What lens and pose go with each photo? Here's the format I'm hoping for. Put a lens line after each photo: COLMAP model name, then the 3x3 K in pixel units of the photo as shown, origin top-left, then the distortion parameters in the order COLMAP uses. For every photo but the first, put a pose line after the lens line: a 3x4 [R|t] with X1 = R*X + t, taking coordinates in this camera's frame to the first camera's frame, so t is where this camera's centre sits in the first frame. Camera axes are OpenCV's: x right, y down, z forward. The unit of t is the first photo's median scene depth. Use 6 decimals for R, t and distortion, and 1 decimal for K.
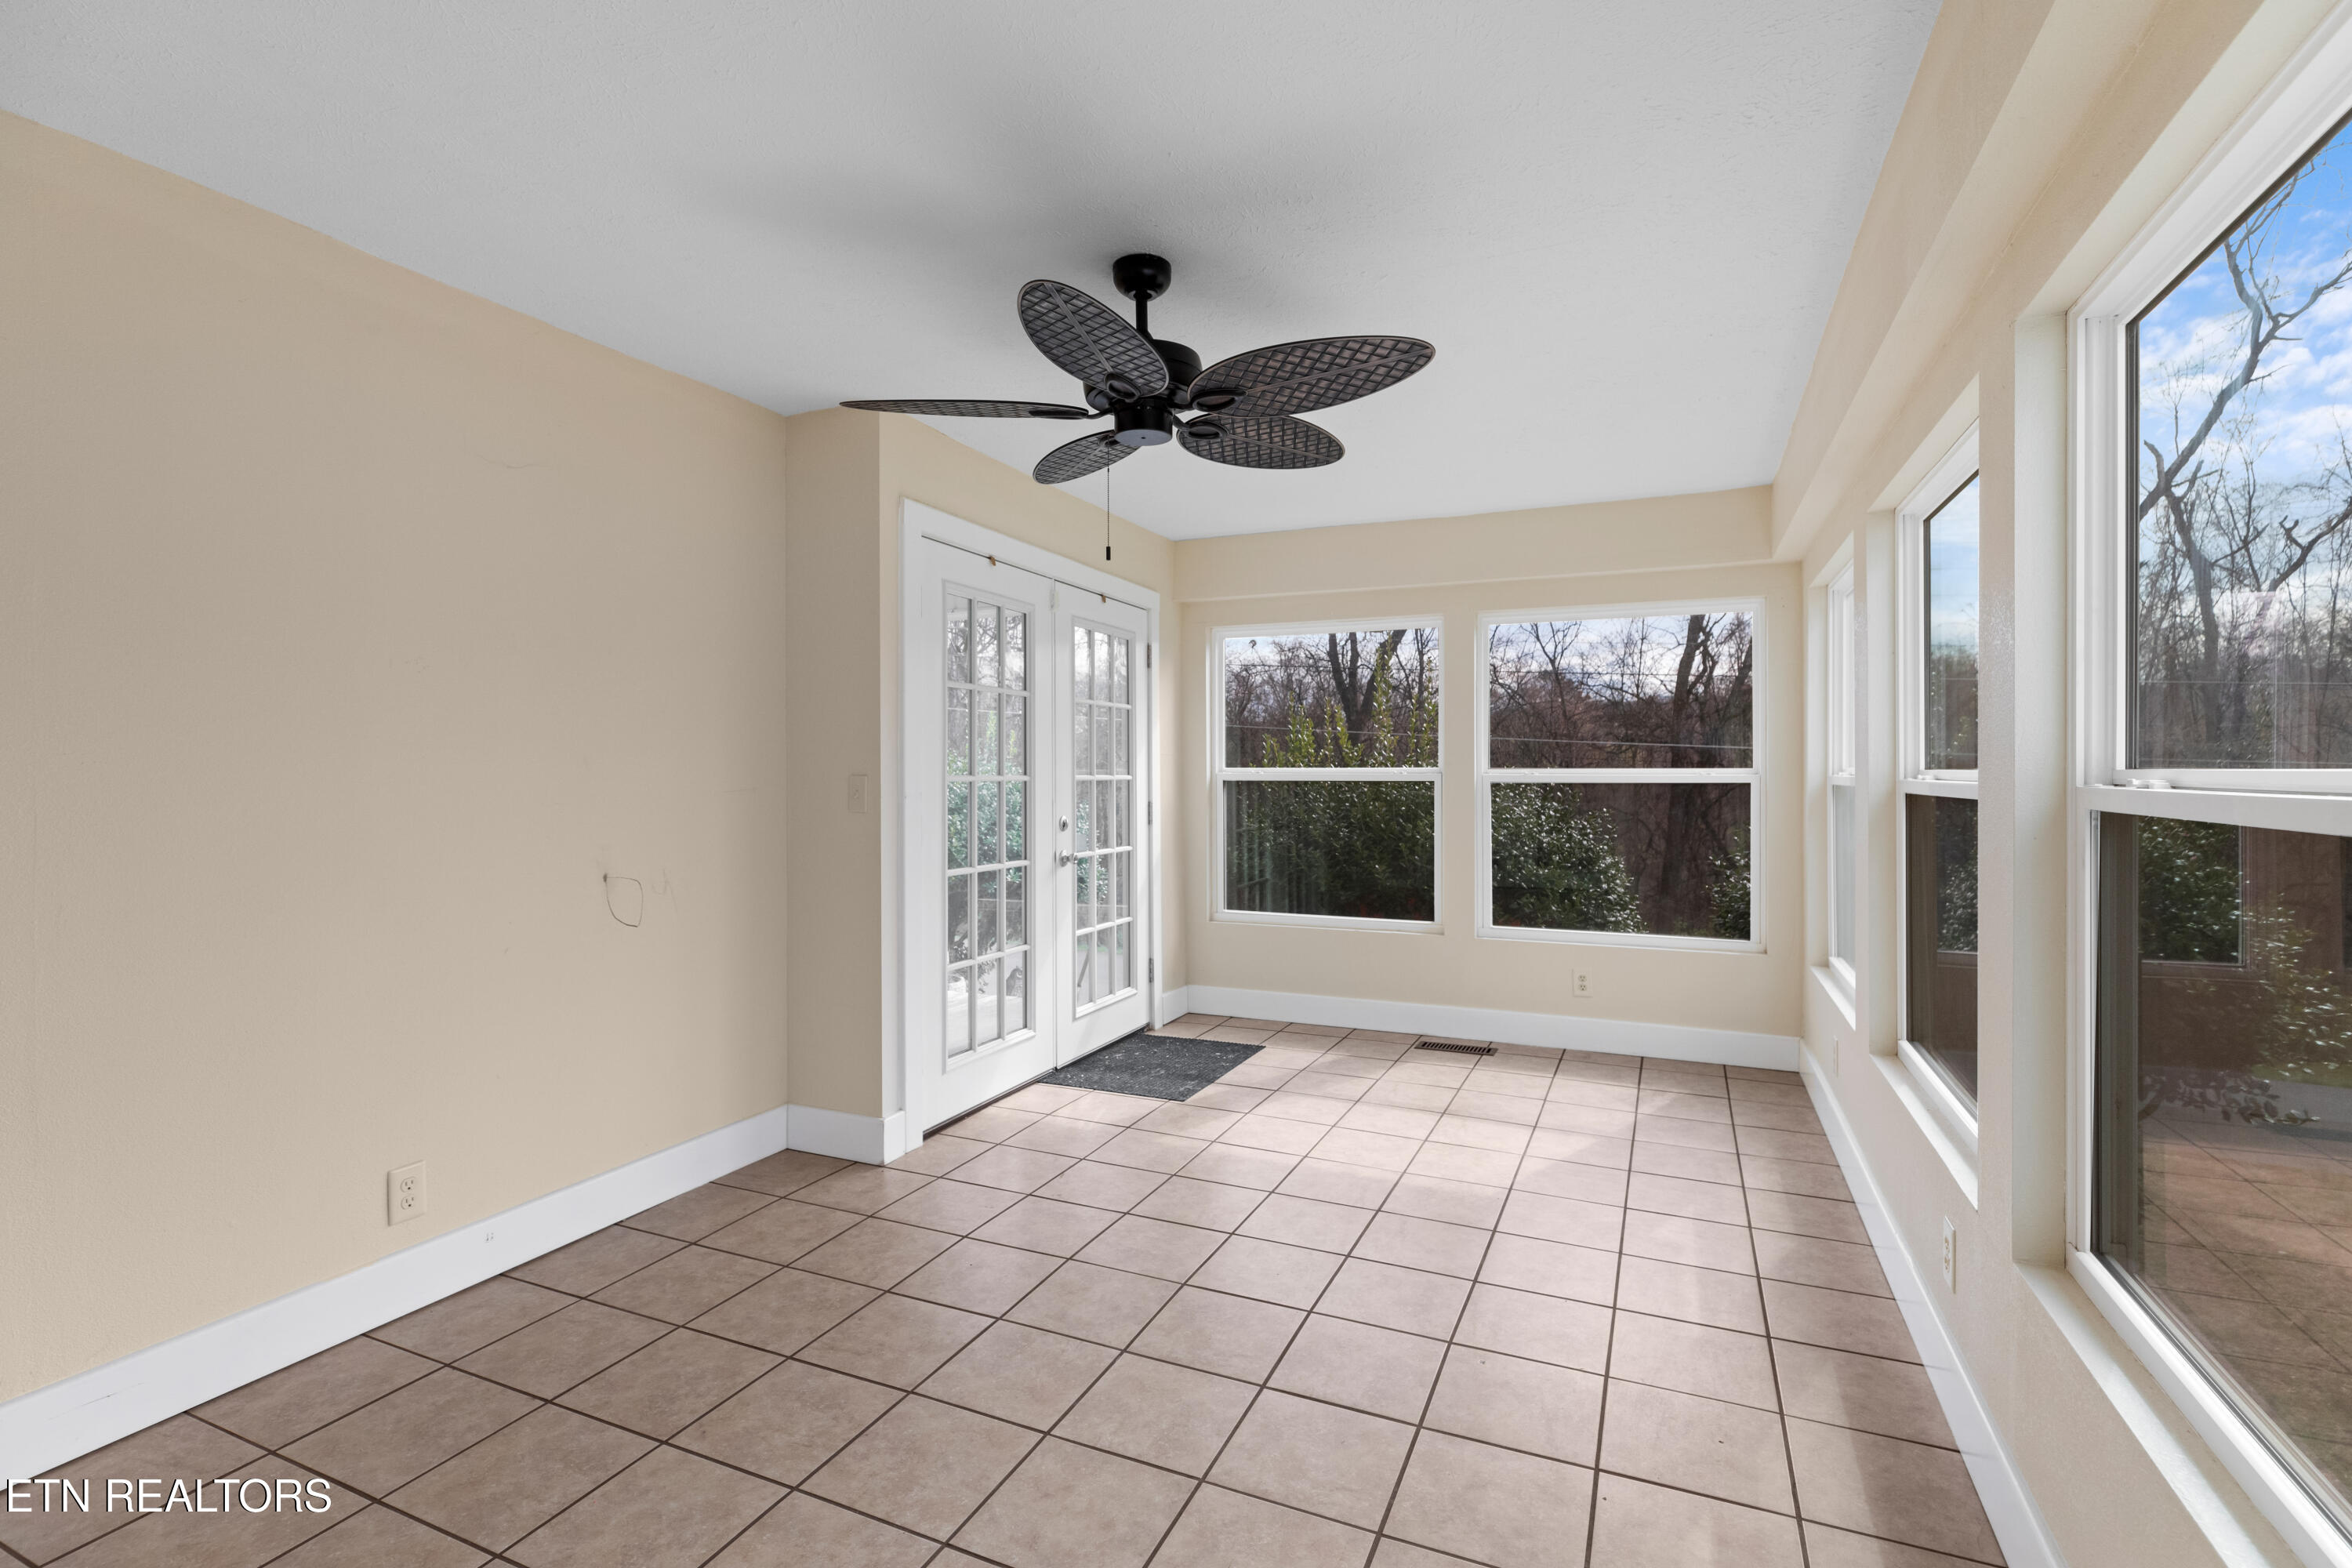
lens RADIAL K [[1103.6, 0, 1178.9], [0, 1103.6, 770.4], [0, 0, 1]] dist [-0.000868, -0.000249]
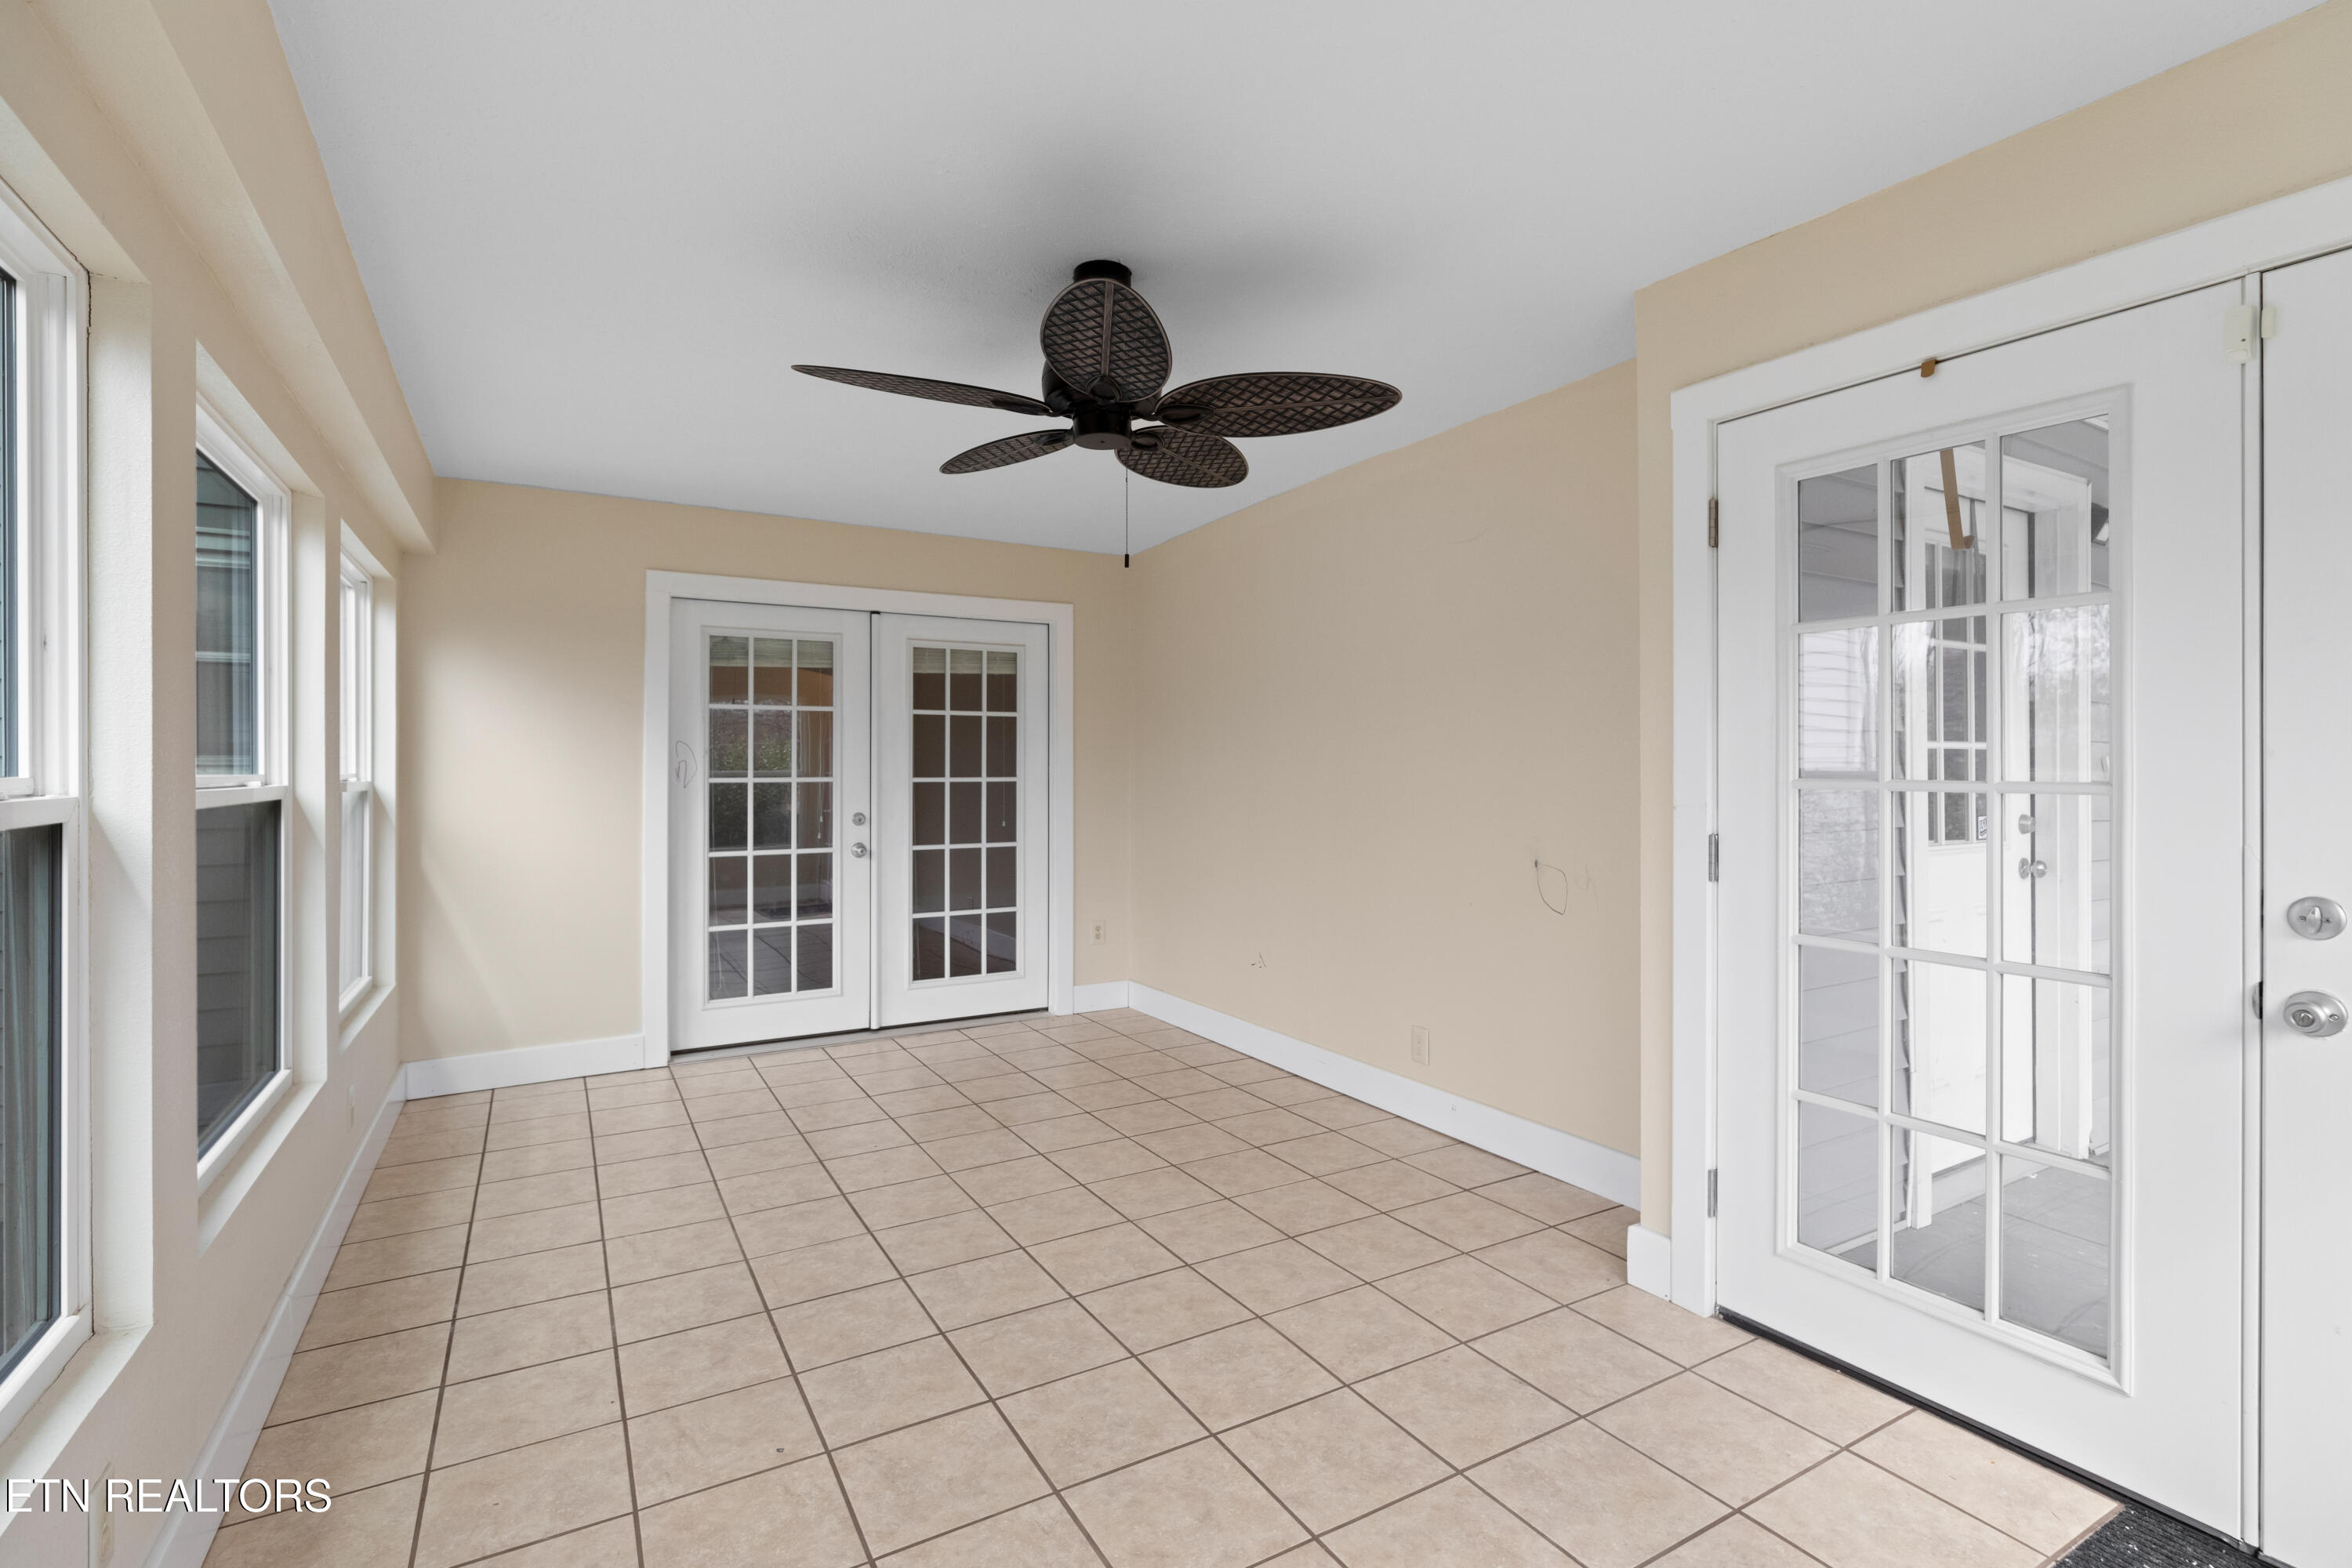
lens RADIAL K [[1103.6, 0, 1183.0], [0, 1103.6, 777.7], [0, 0, 1]] dist [-0.000868, -0.000249]
pose [[-0.581196, 0.010051, -0.813701, 0.703054], [-0.000305, 0.999921, 0.012569, -0.006019], [0.813763, 0.007553, -0.581147, 1.558140]]
